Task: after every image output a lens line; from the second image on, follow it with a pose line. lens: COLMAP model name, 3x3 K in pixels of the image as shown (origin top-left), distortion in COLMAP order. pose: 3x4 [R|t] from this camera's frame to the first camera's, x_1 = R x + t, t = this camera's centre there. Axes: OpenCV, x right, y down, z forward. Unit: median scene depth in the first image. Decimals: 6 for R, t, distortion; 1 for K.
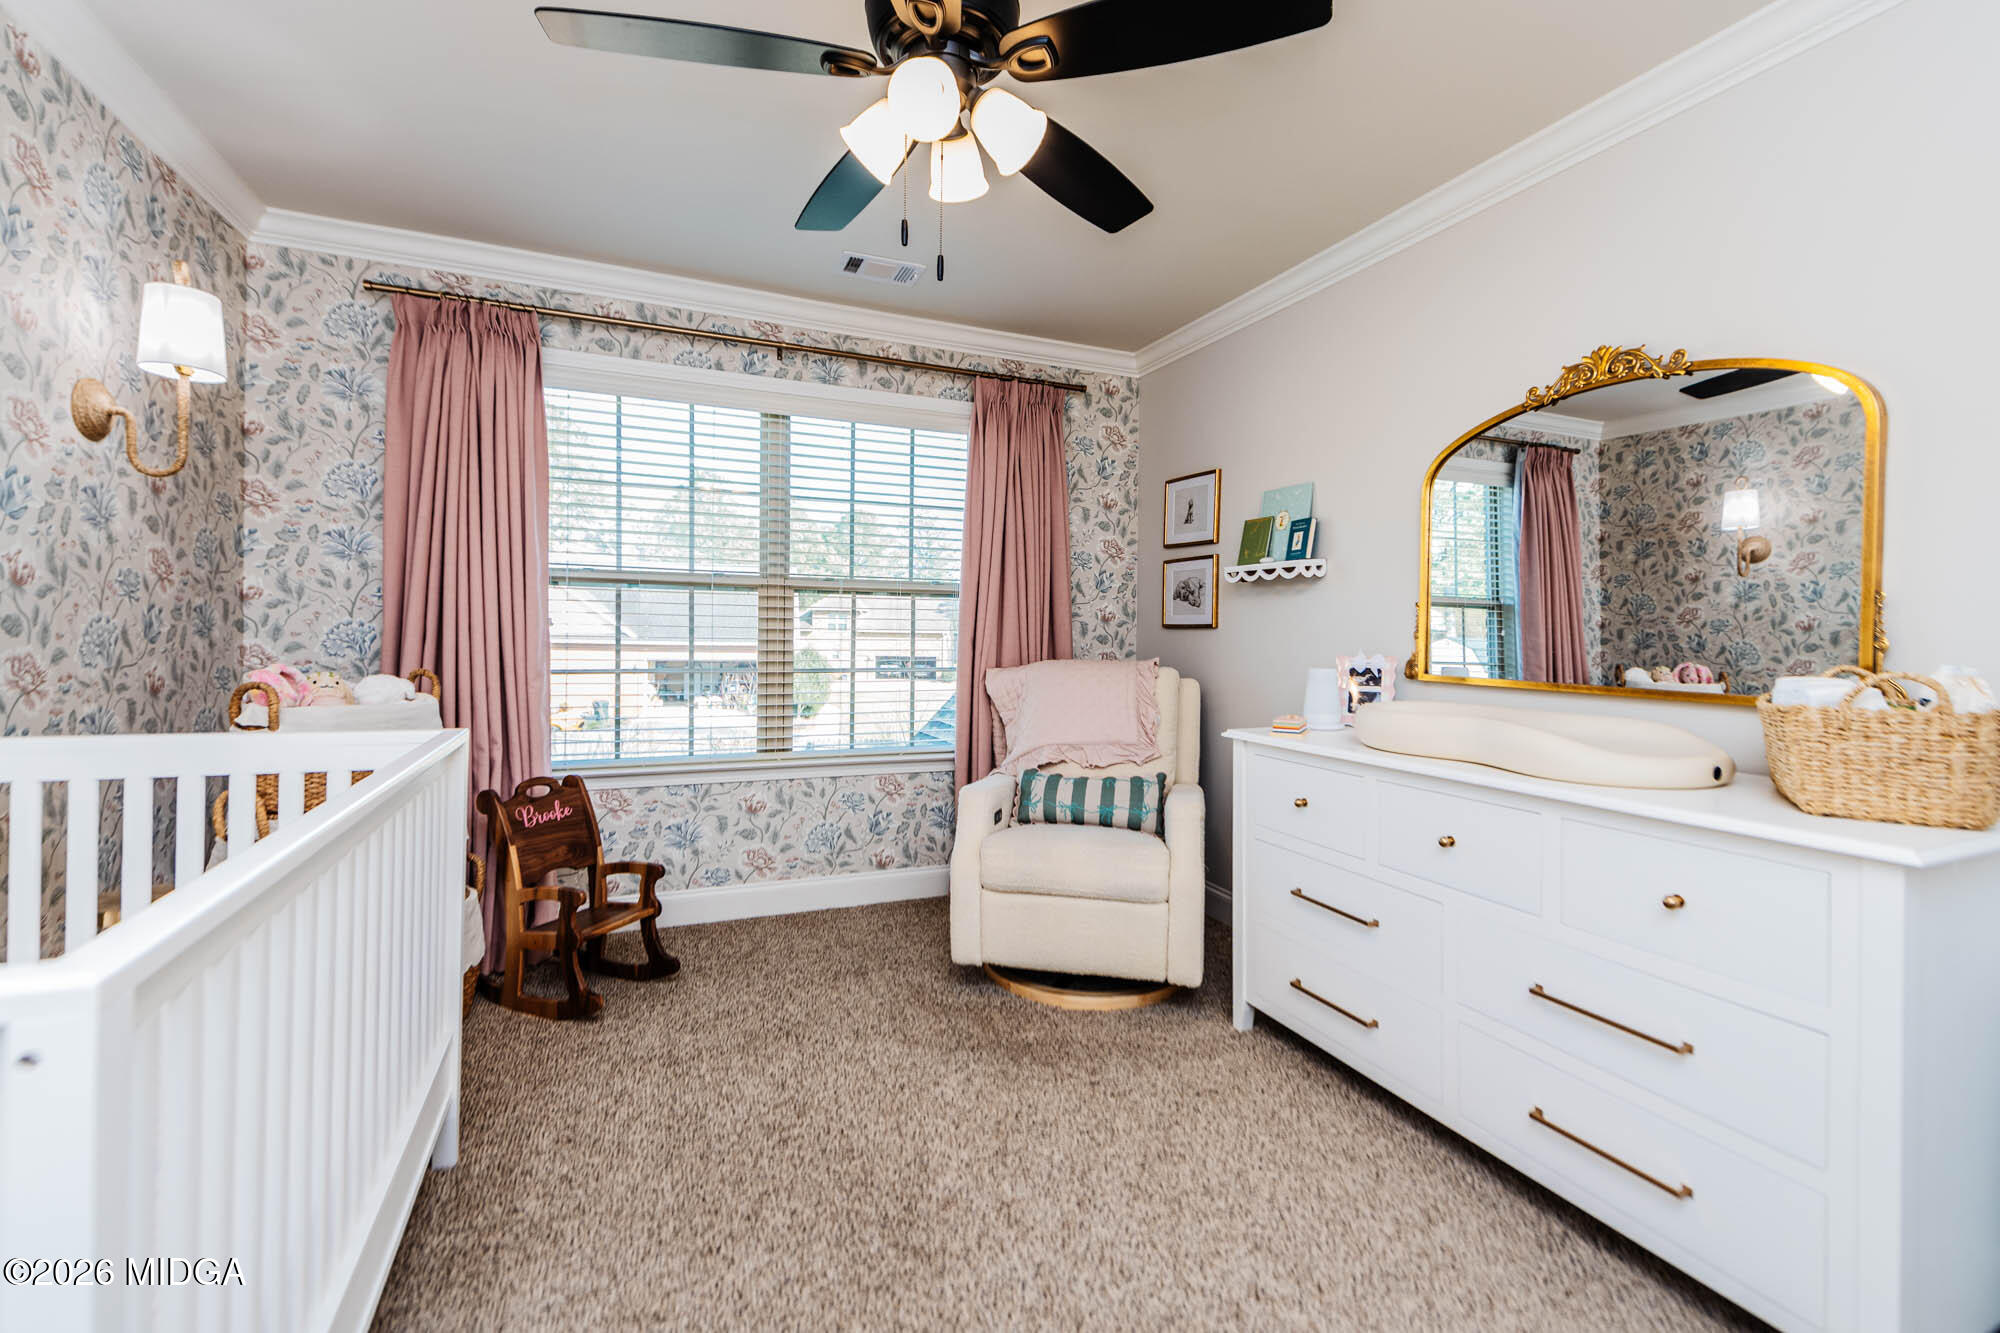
lens RADIAL K [[861.5, 0, 1016.3], [0, 861.5, 637.4], [0, 0, 1]] dist [0.017060, -0.006903]
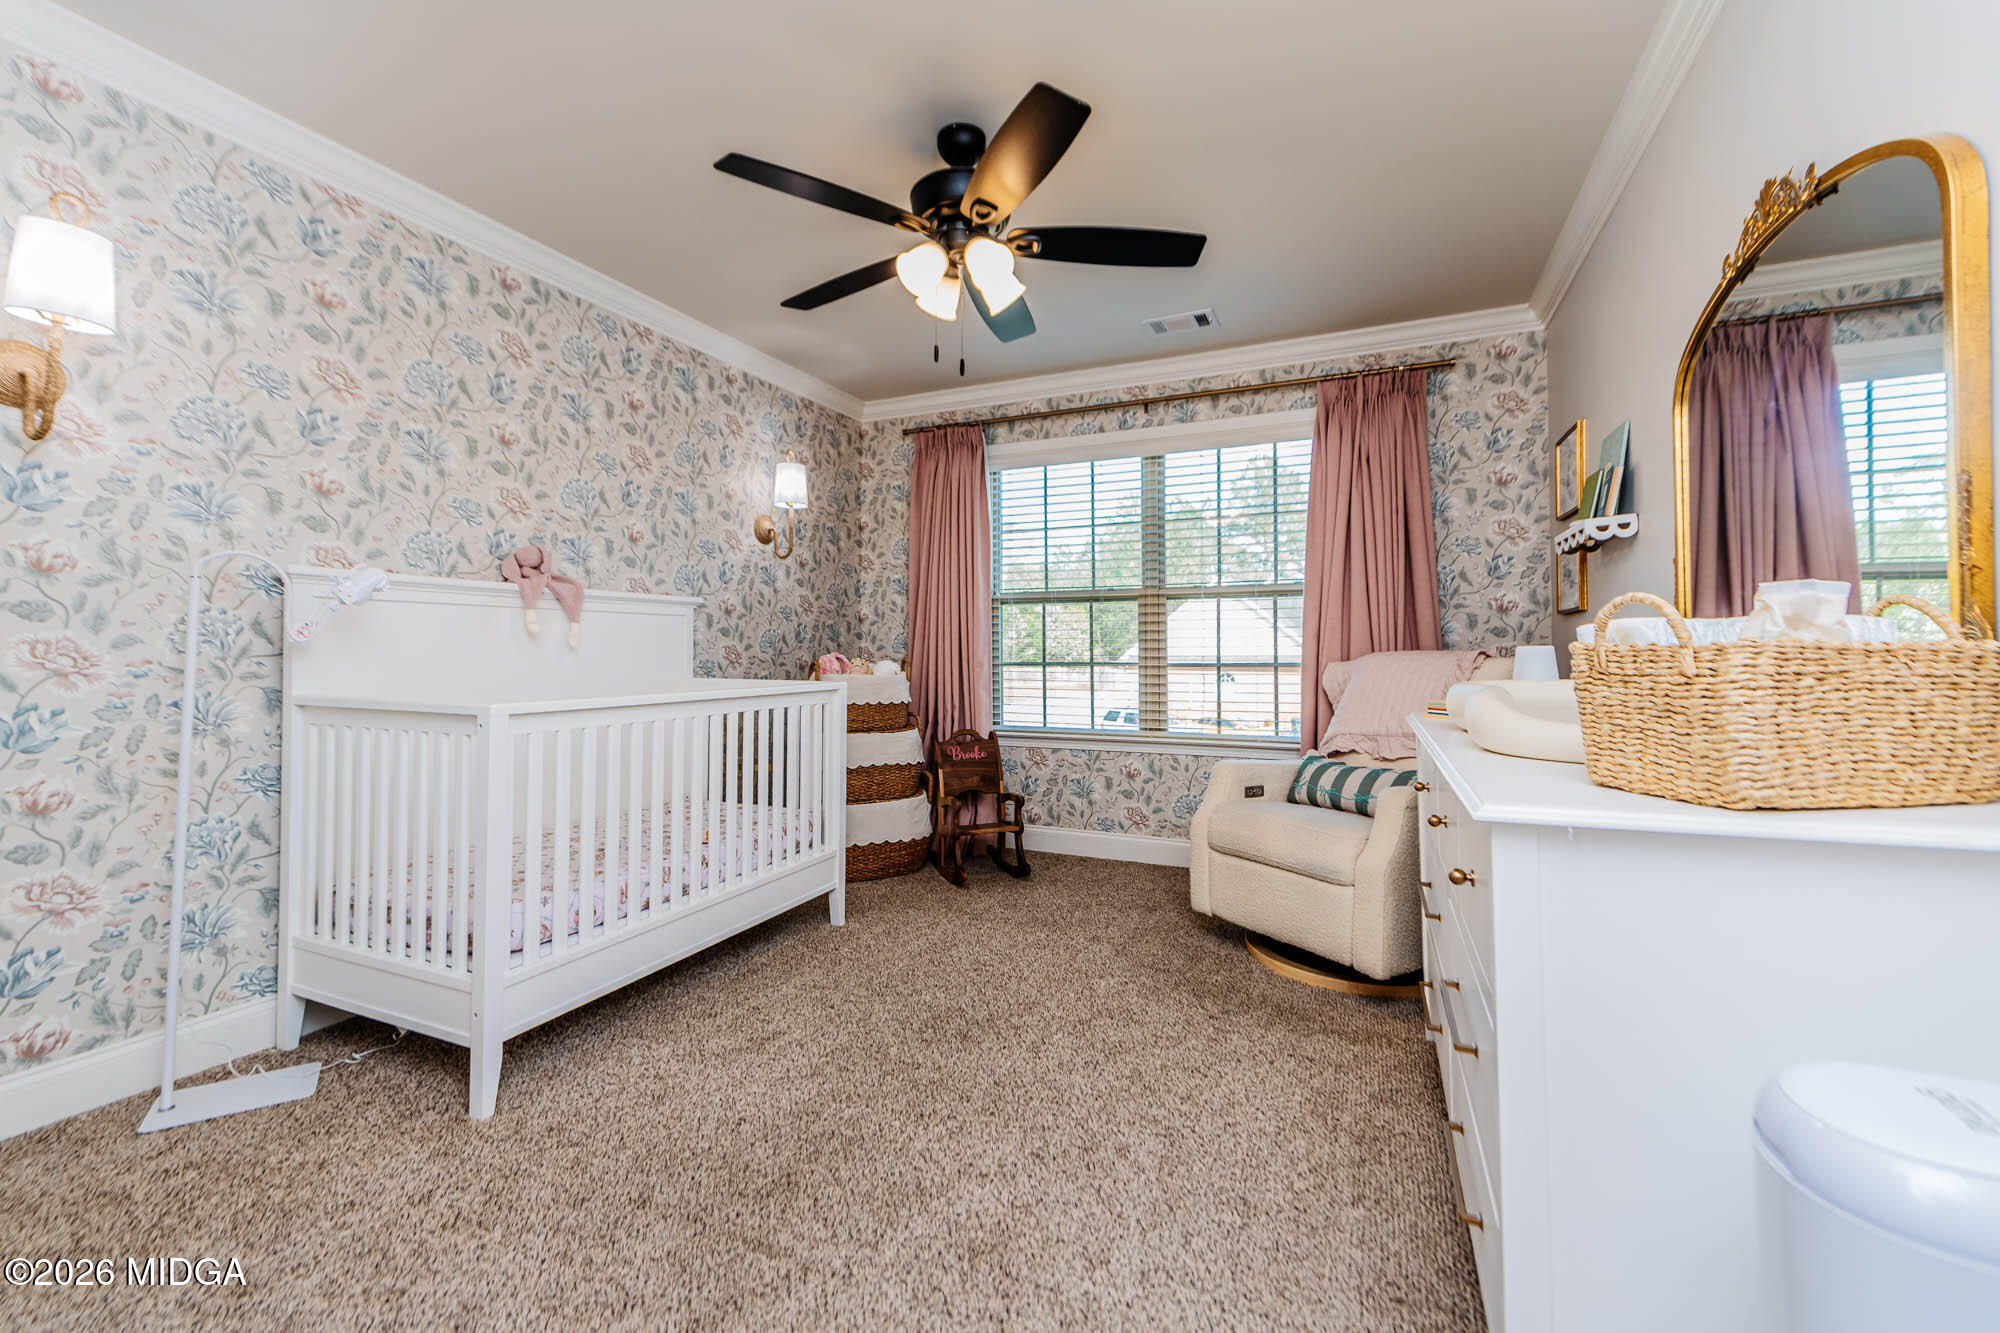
lens RADIAL K [[861.5, 0, 1016.3], [0, 861.5, 637.4], [0, 0, 1]] dist [0.017060, -0.006903]
pose [[0.670051, -0.030164, -0.741702, 0.577582], [0.006419, 0.999372, -0.034845, 0.048244], [0.742288, 0.018587, 0.669823, 0.043033]]
